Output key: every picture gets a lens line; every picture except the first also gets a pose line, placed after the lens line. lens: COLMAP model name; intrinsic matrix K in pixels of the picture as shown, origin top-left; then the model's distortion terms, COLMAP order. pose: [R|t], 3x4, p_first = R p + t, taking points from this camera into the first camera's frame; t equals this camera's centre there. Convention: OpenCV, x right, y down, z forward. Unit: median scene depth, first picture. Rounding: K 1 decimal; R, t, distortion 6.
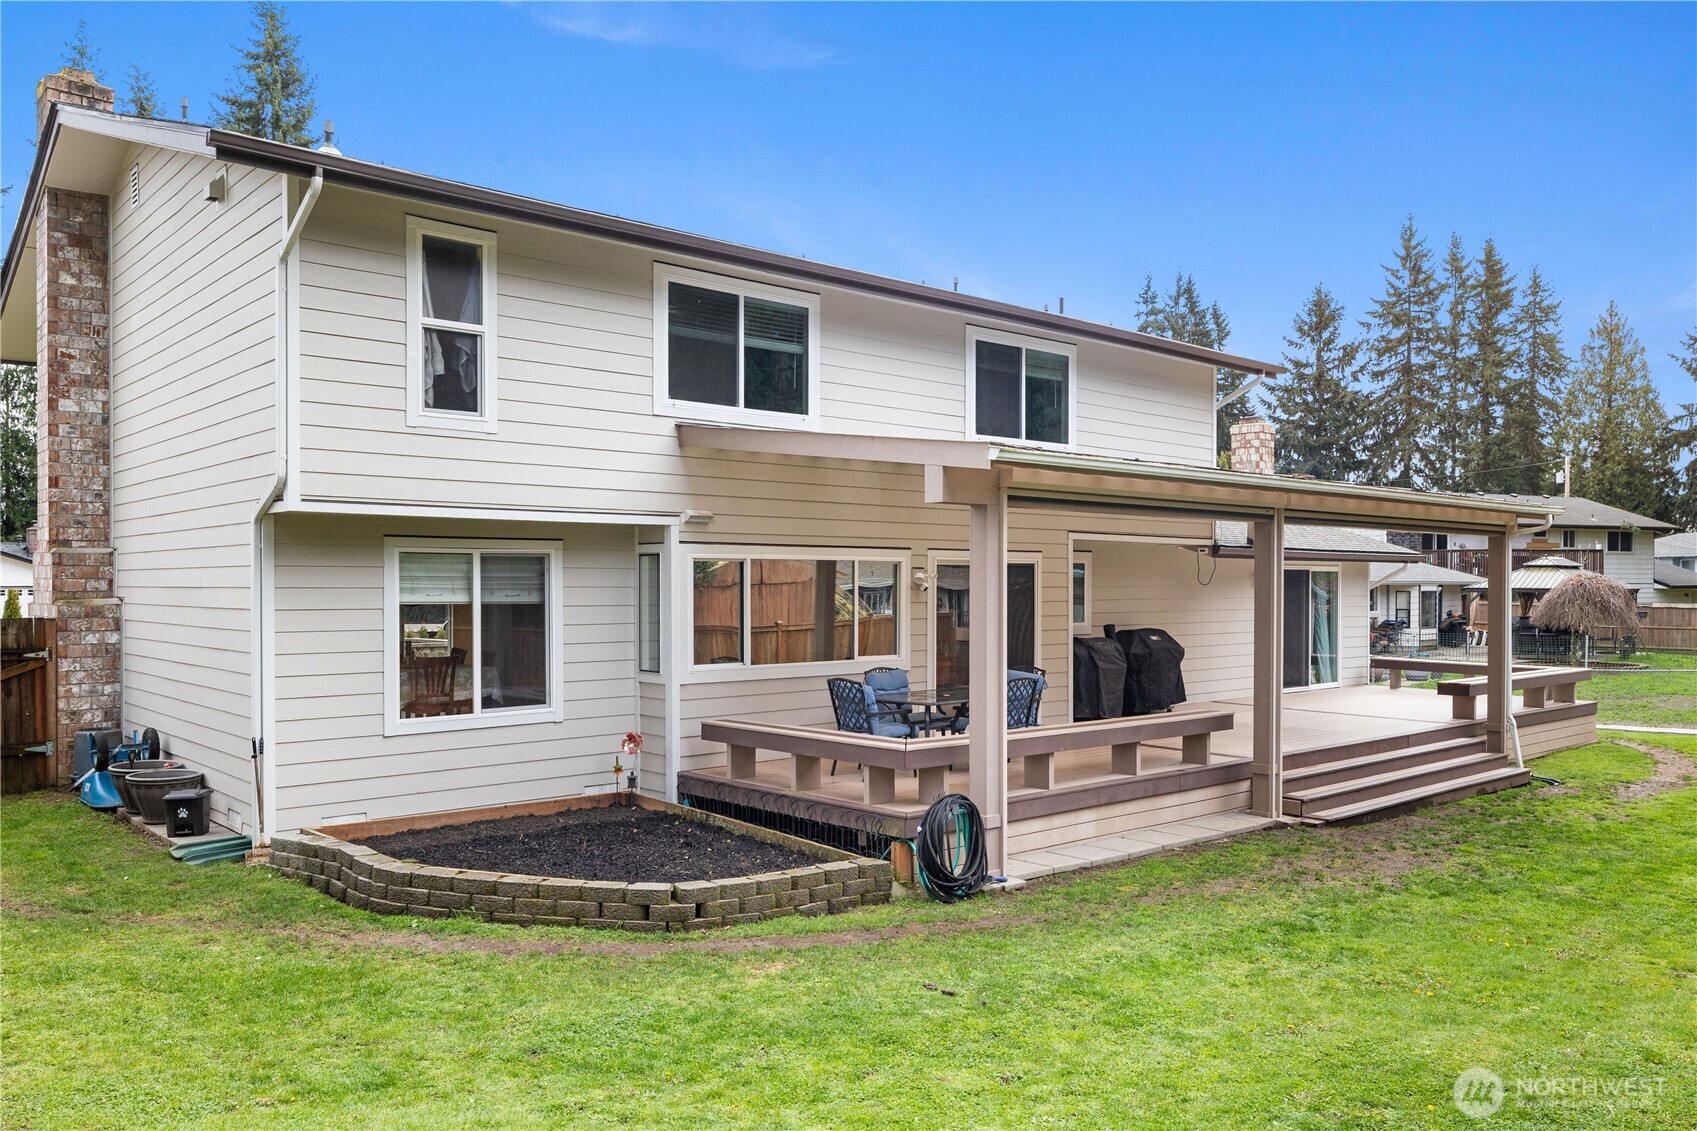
lens RADIAL K [[1242.6, 0, 848.0], [0, 1242.6, 609.2], [0, 0, 1]] dist [0.005973, 0.000851]
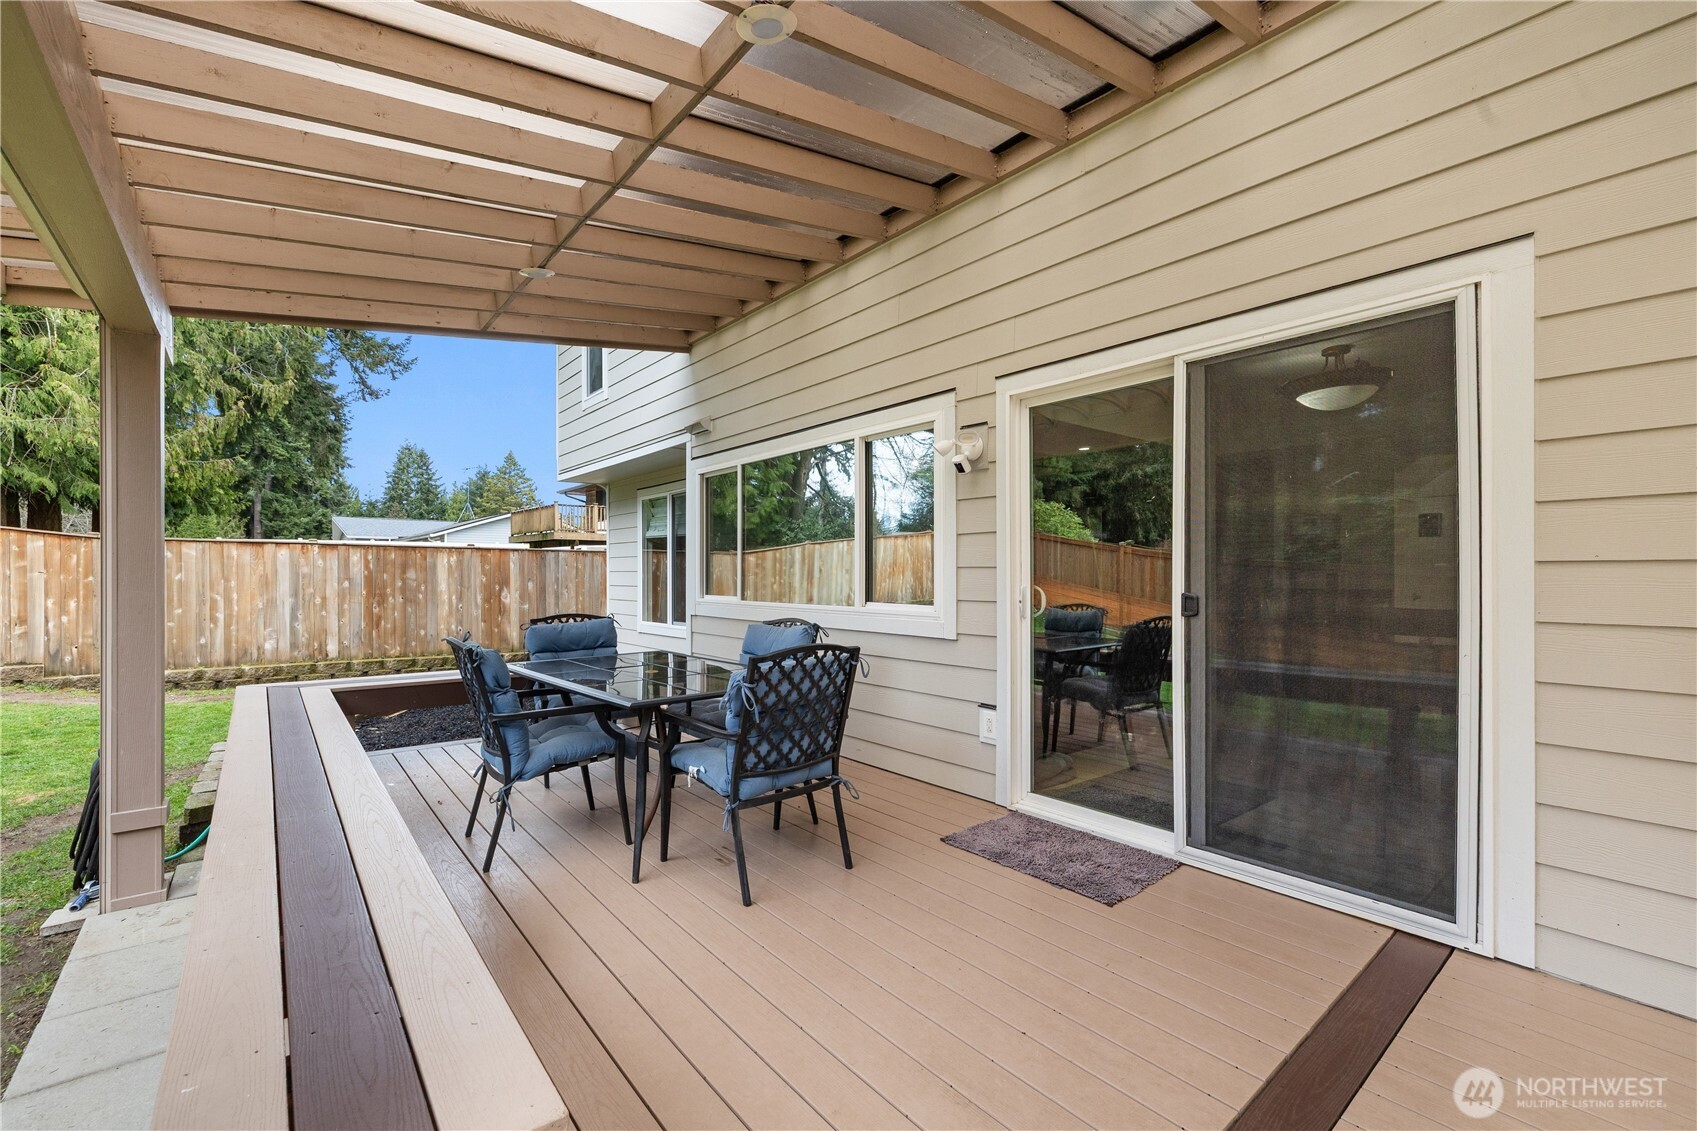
lens RADIAL K [[723.6, 0, 843.6], [0, 723.6, 572.6], [0, 0, 1]] dist [0.000116, -0.000064]
pose [[-0.039947, 0.001389, -0.999201, 0.386310], [-0.018441, 0.999828, 0.002127, 0.025354], [0.999032, 0.018511, -0.039914, 1.129633]]
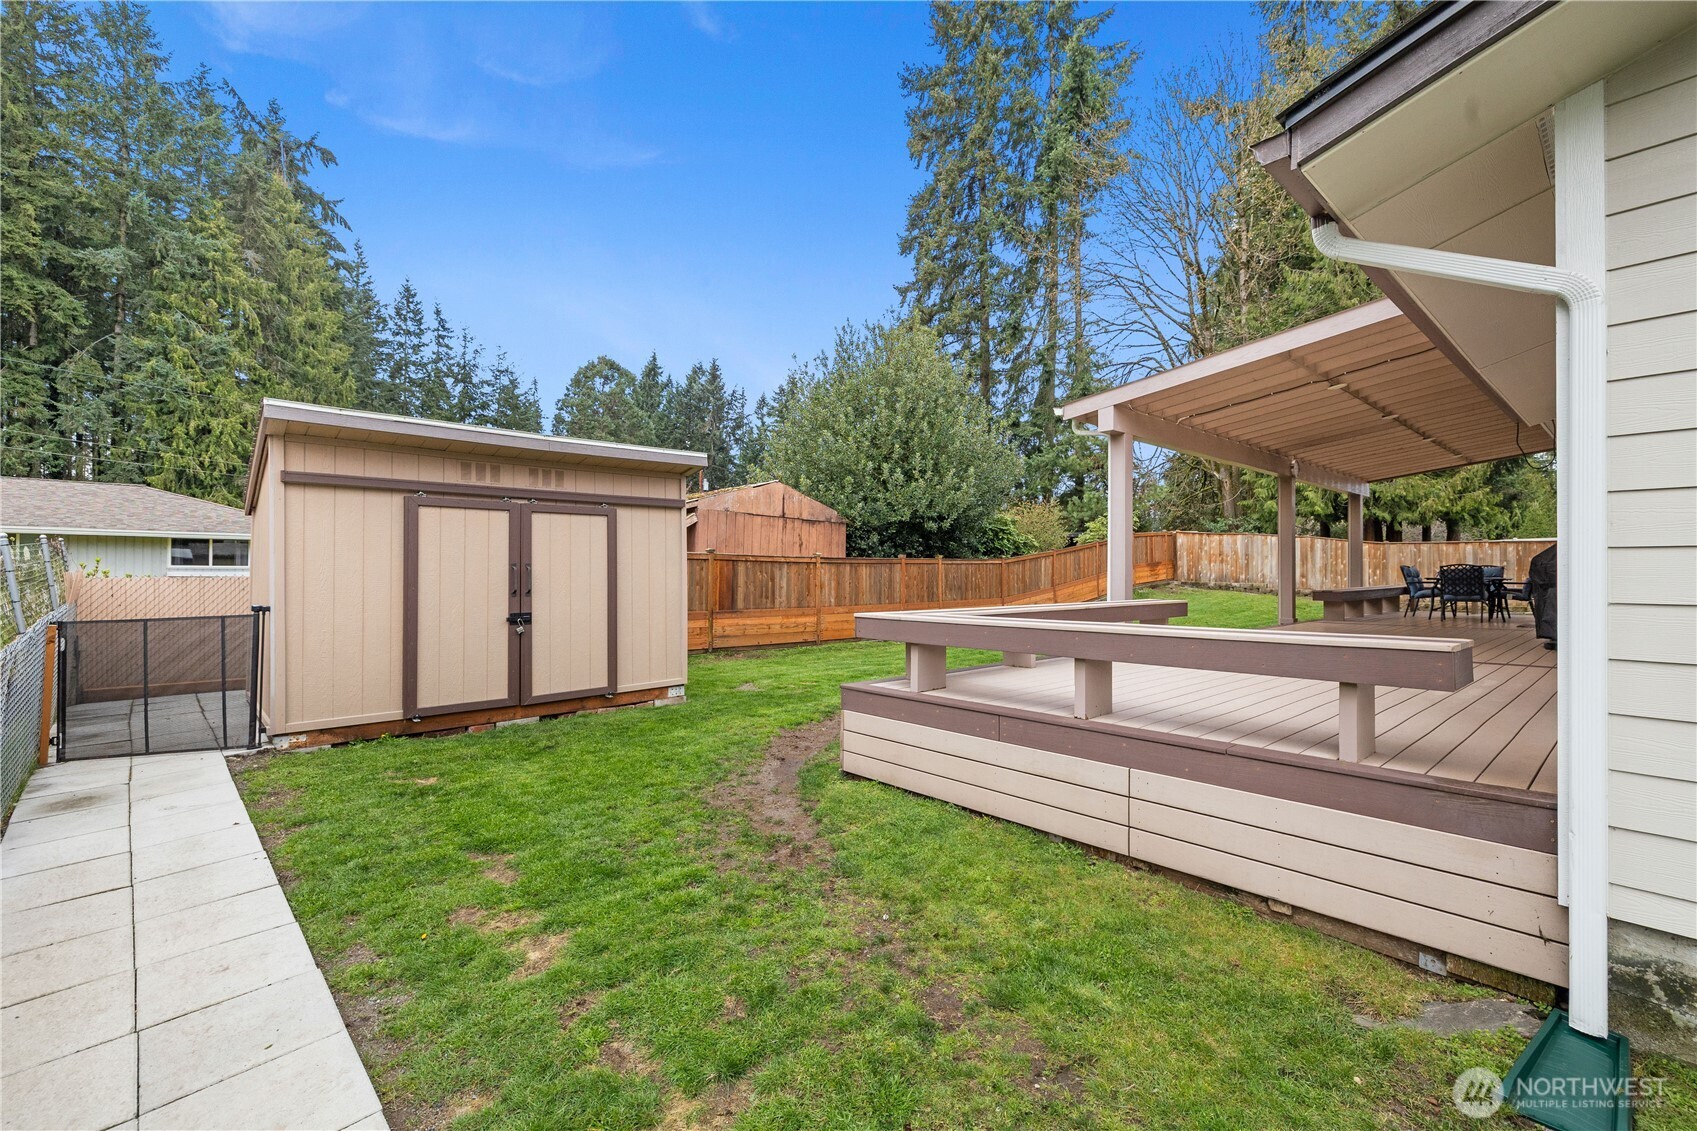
lens RADIAL K [[716.5, 0, 843.3], [0, 716.5, 567.3], [0, 0, 1]] dist [-0.001568, -0.000096]
pose [[-0.999994, -0.001957, 0.003004, 0.968748], [-0.001914, 0.999901, 0.013954, 0.040949], [-0.003031, 0.013948, -0.999898, 2.049876]]
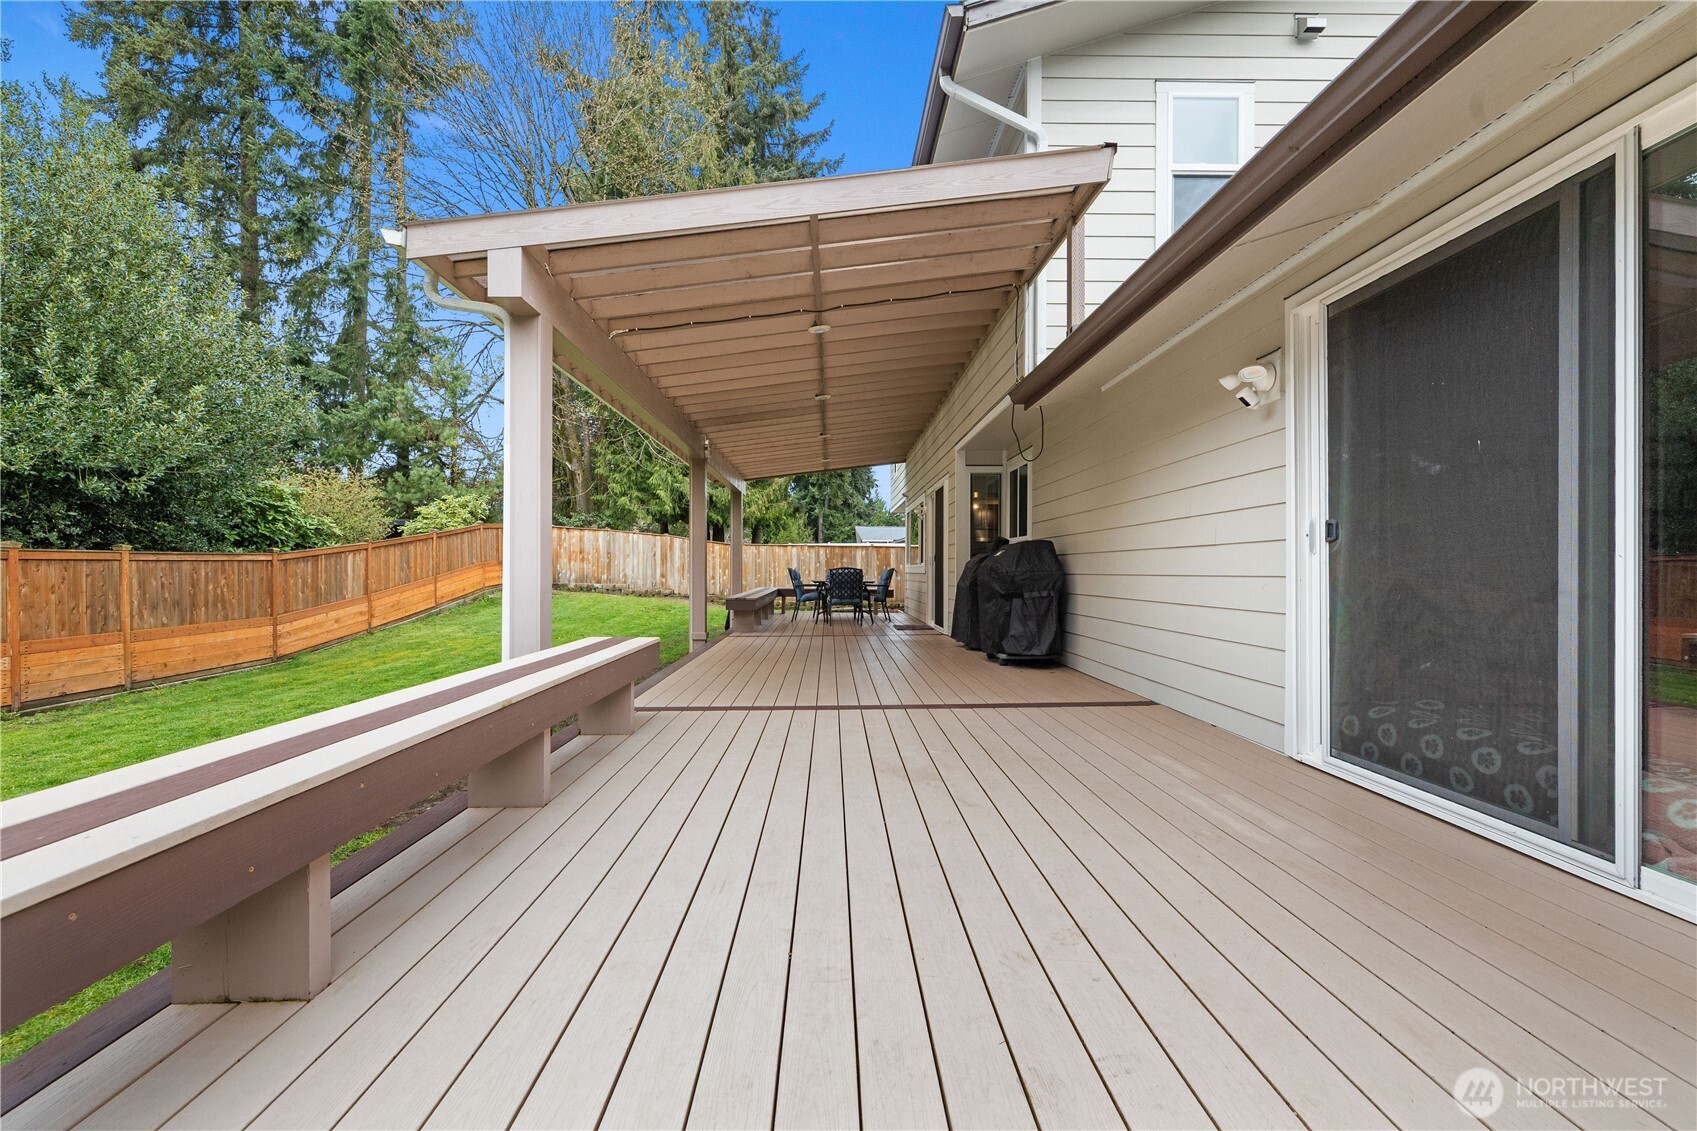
lens RADIAL K [[723.6, 0, 843.6], [0, 723.6, 572.6], [0, 0, 1]] dist [0.000116, -0.000064]
pose [[-0.645547, 0.001765, -0.763718, 0.876608], [-0.017982, 0.999685, 0.017510, 0.038919], [0.763509, 0.025037, -0.645312, 1.708552]]
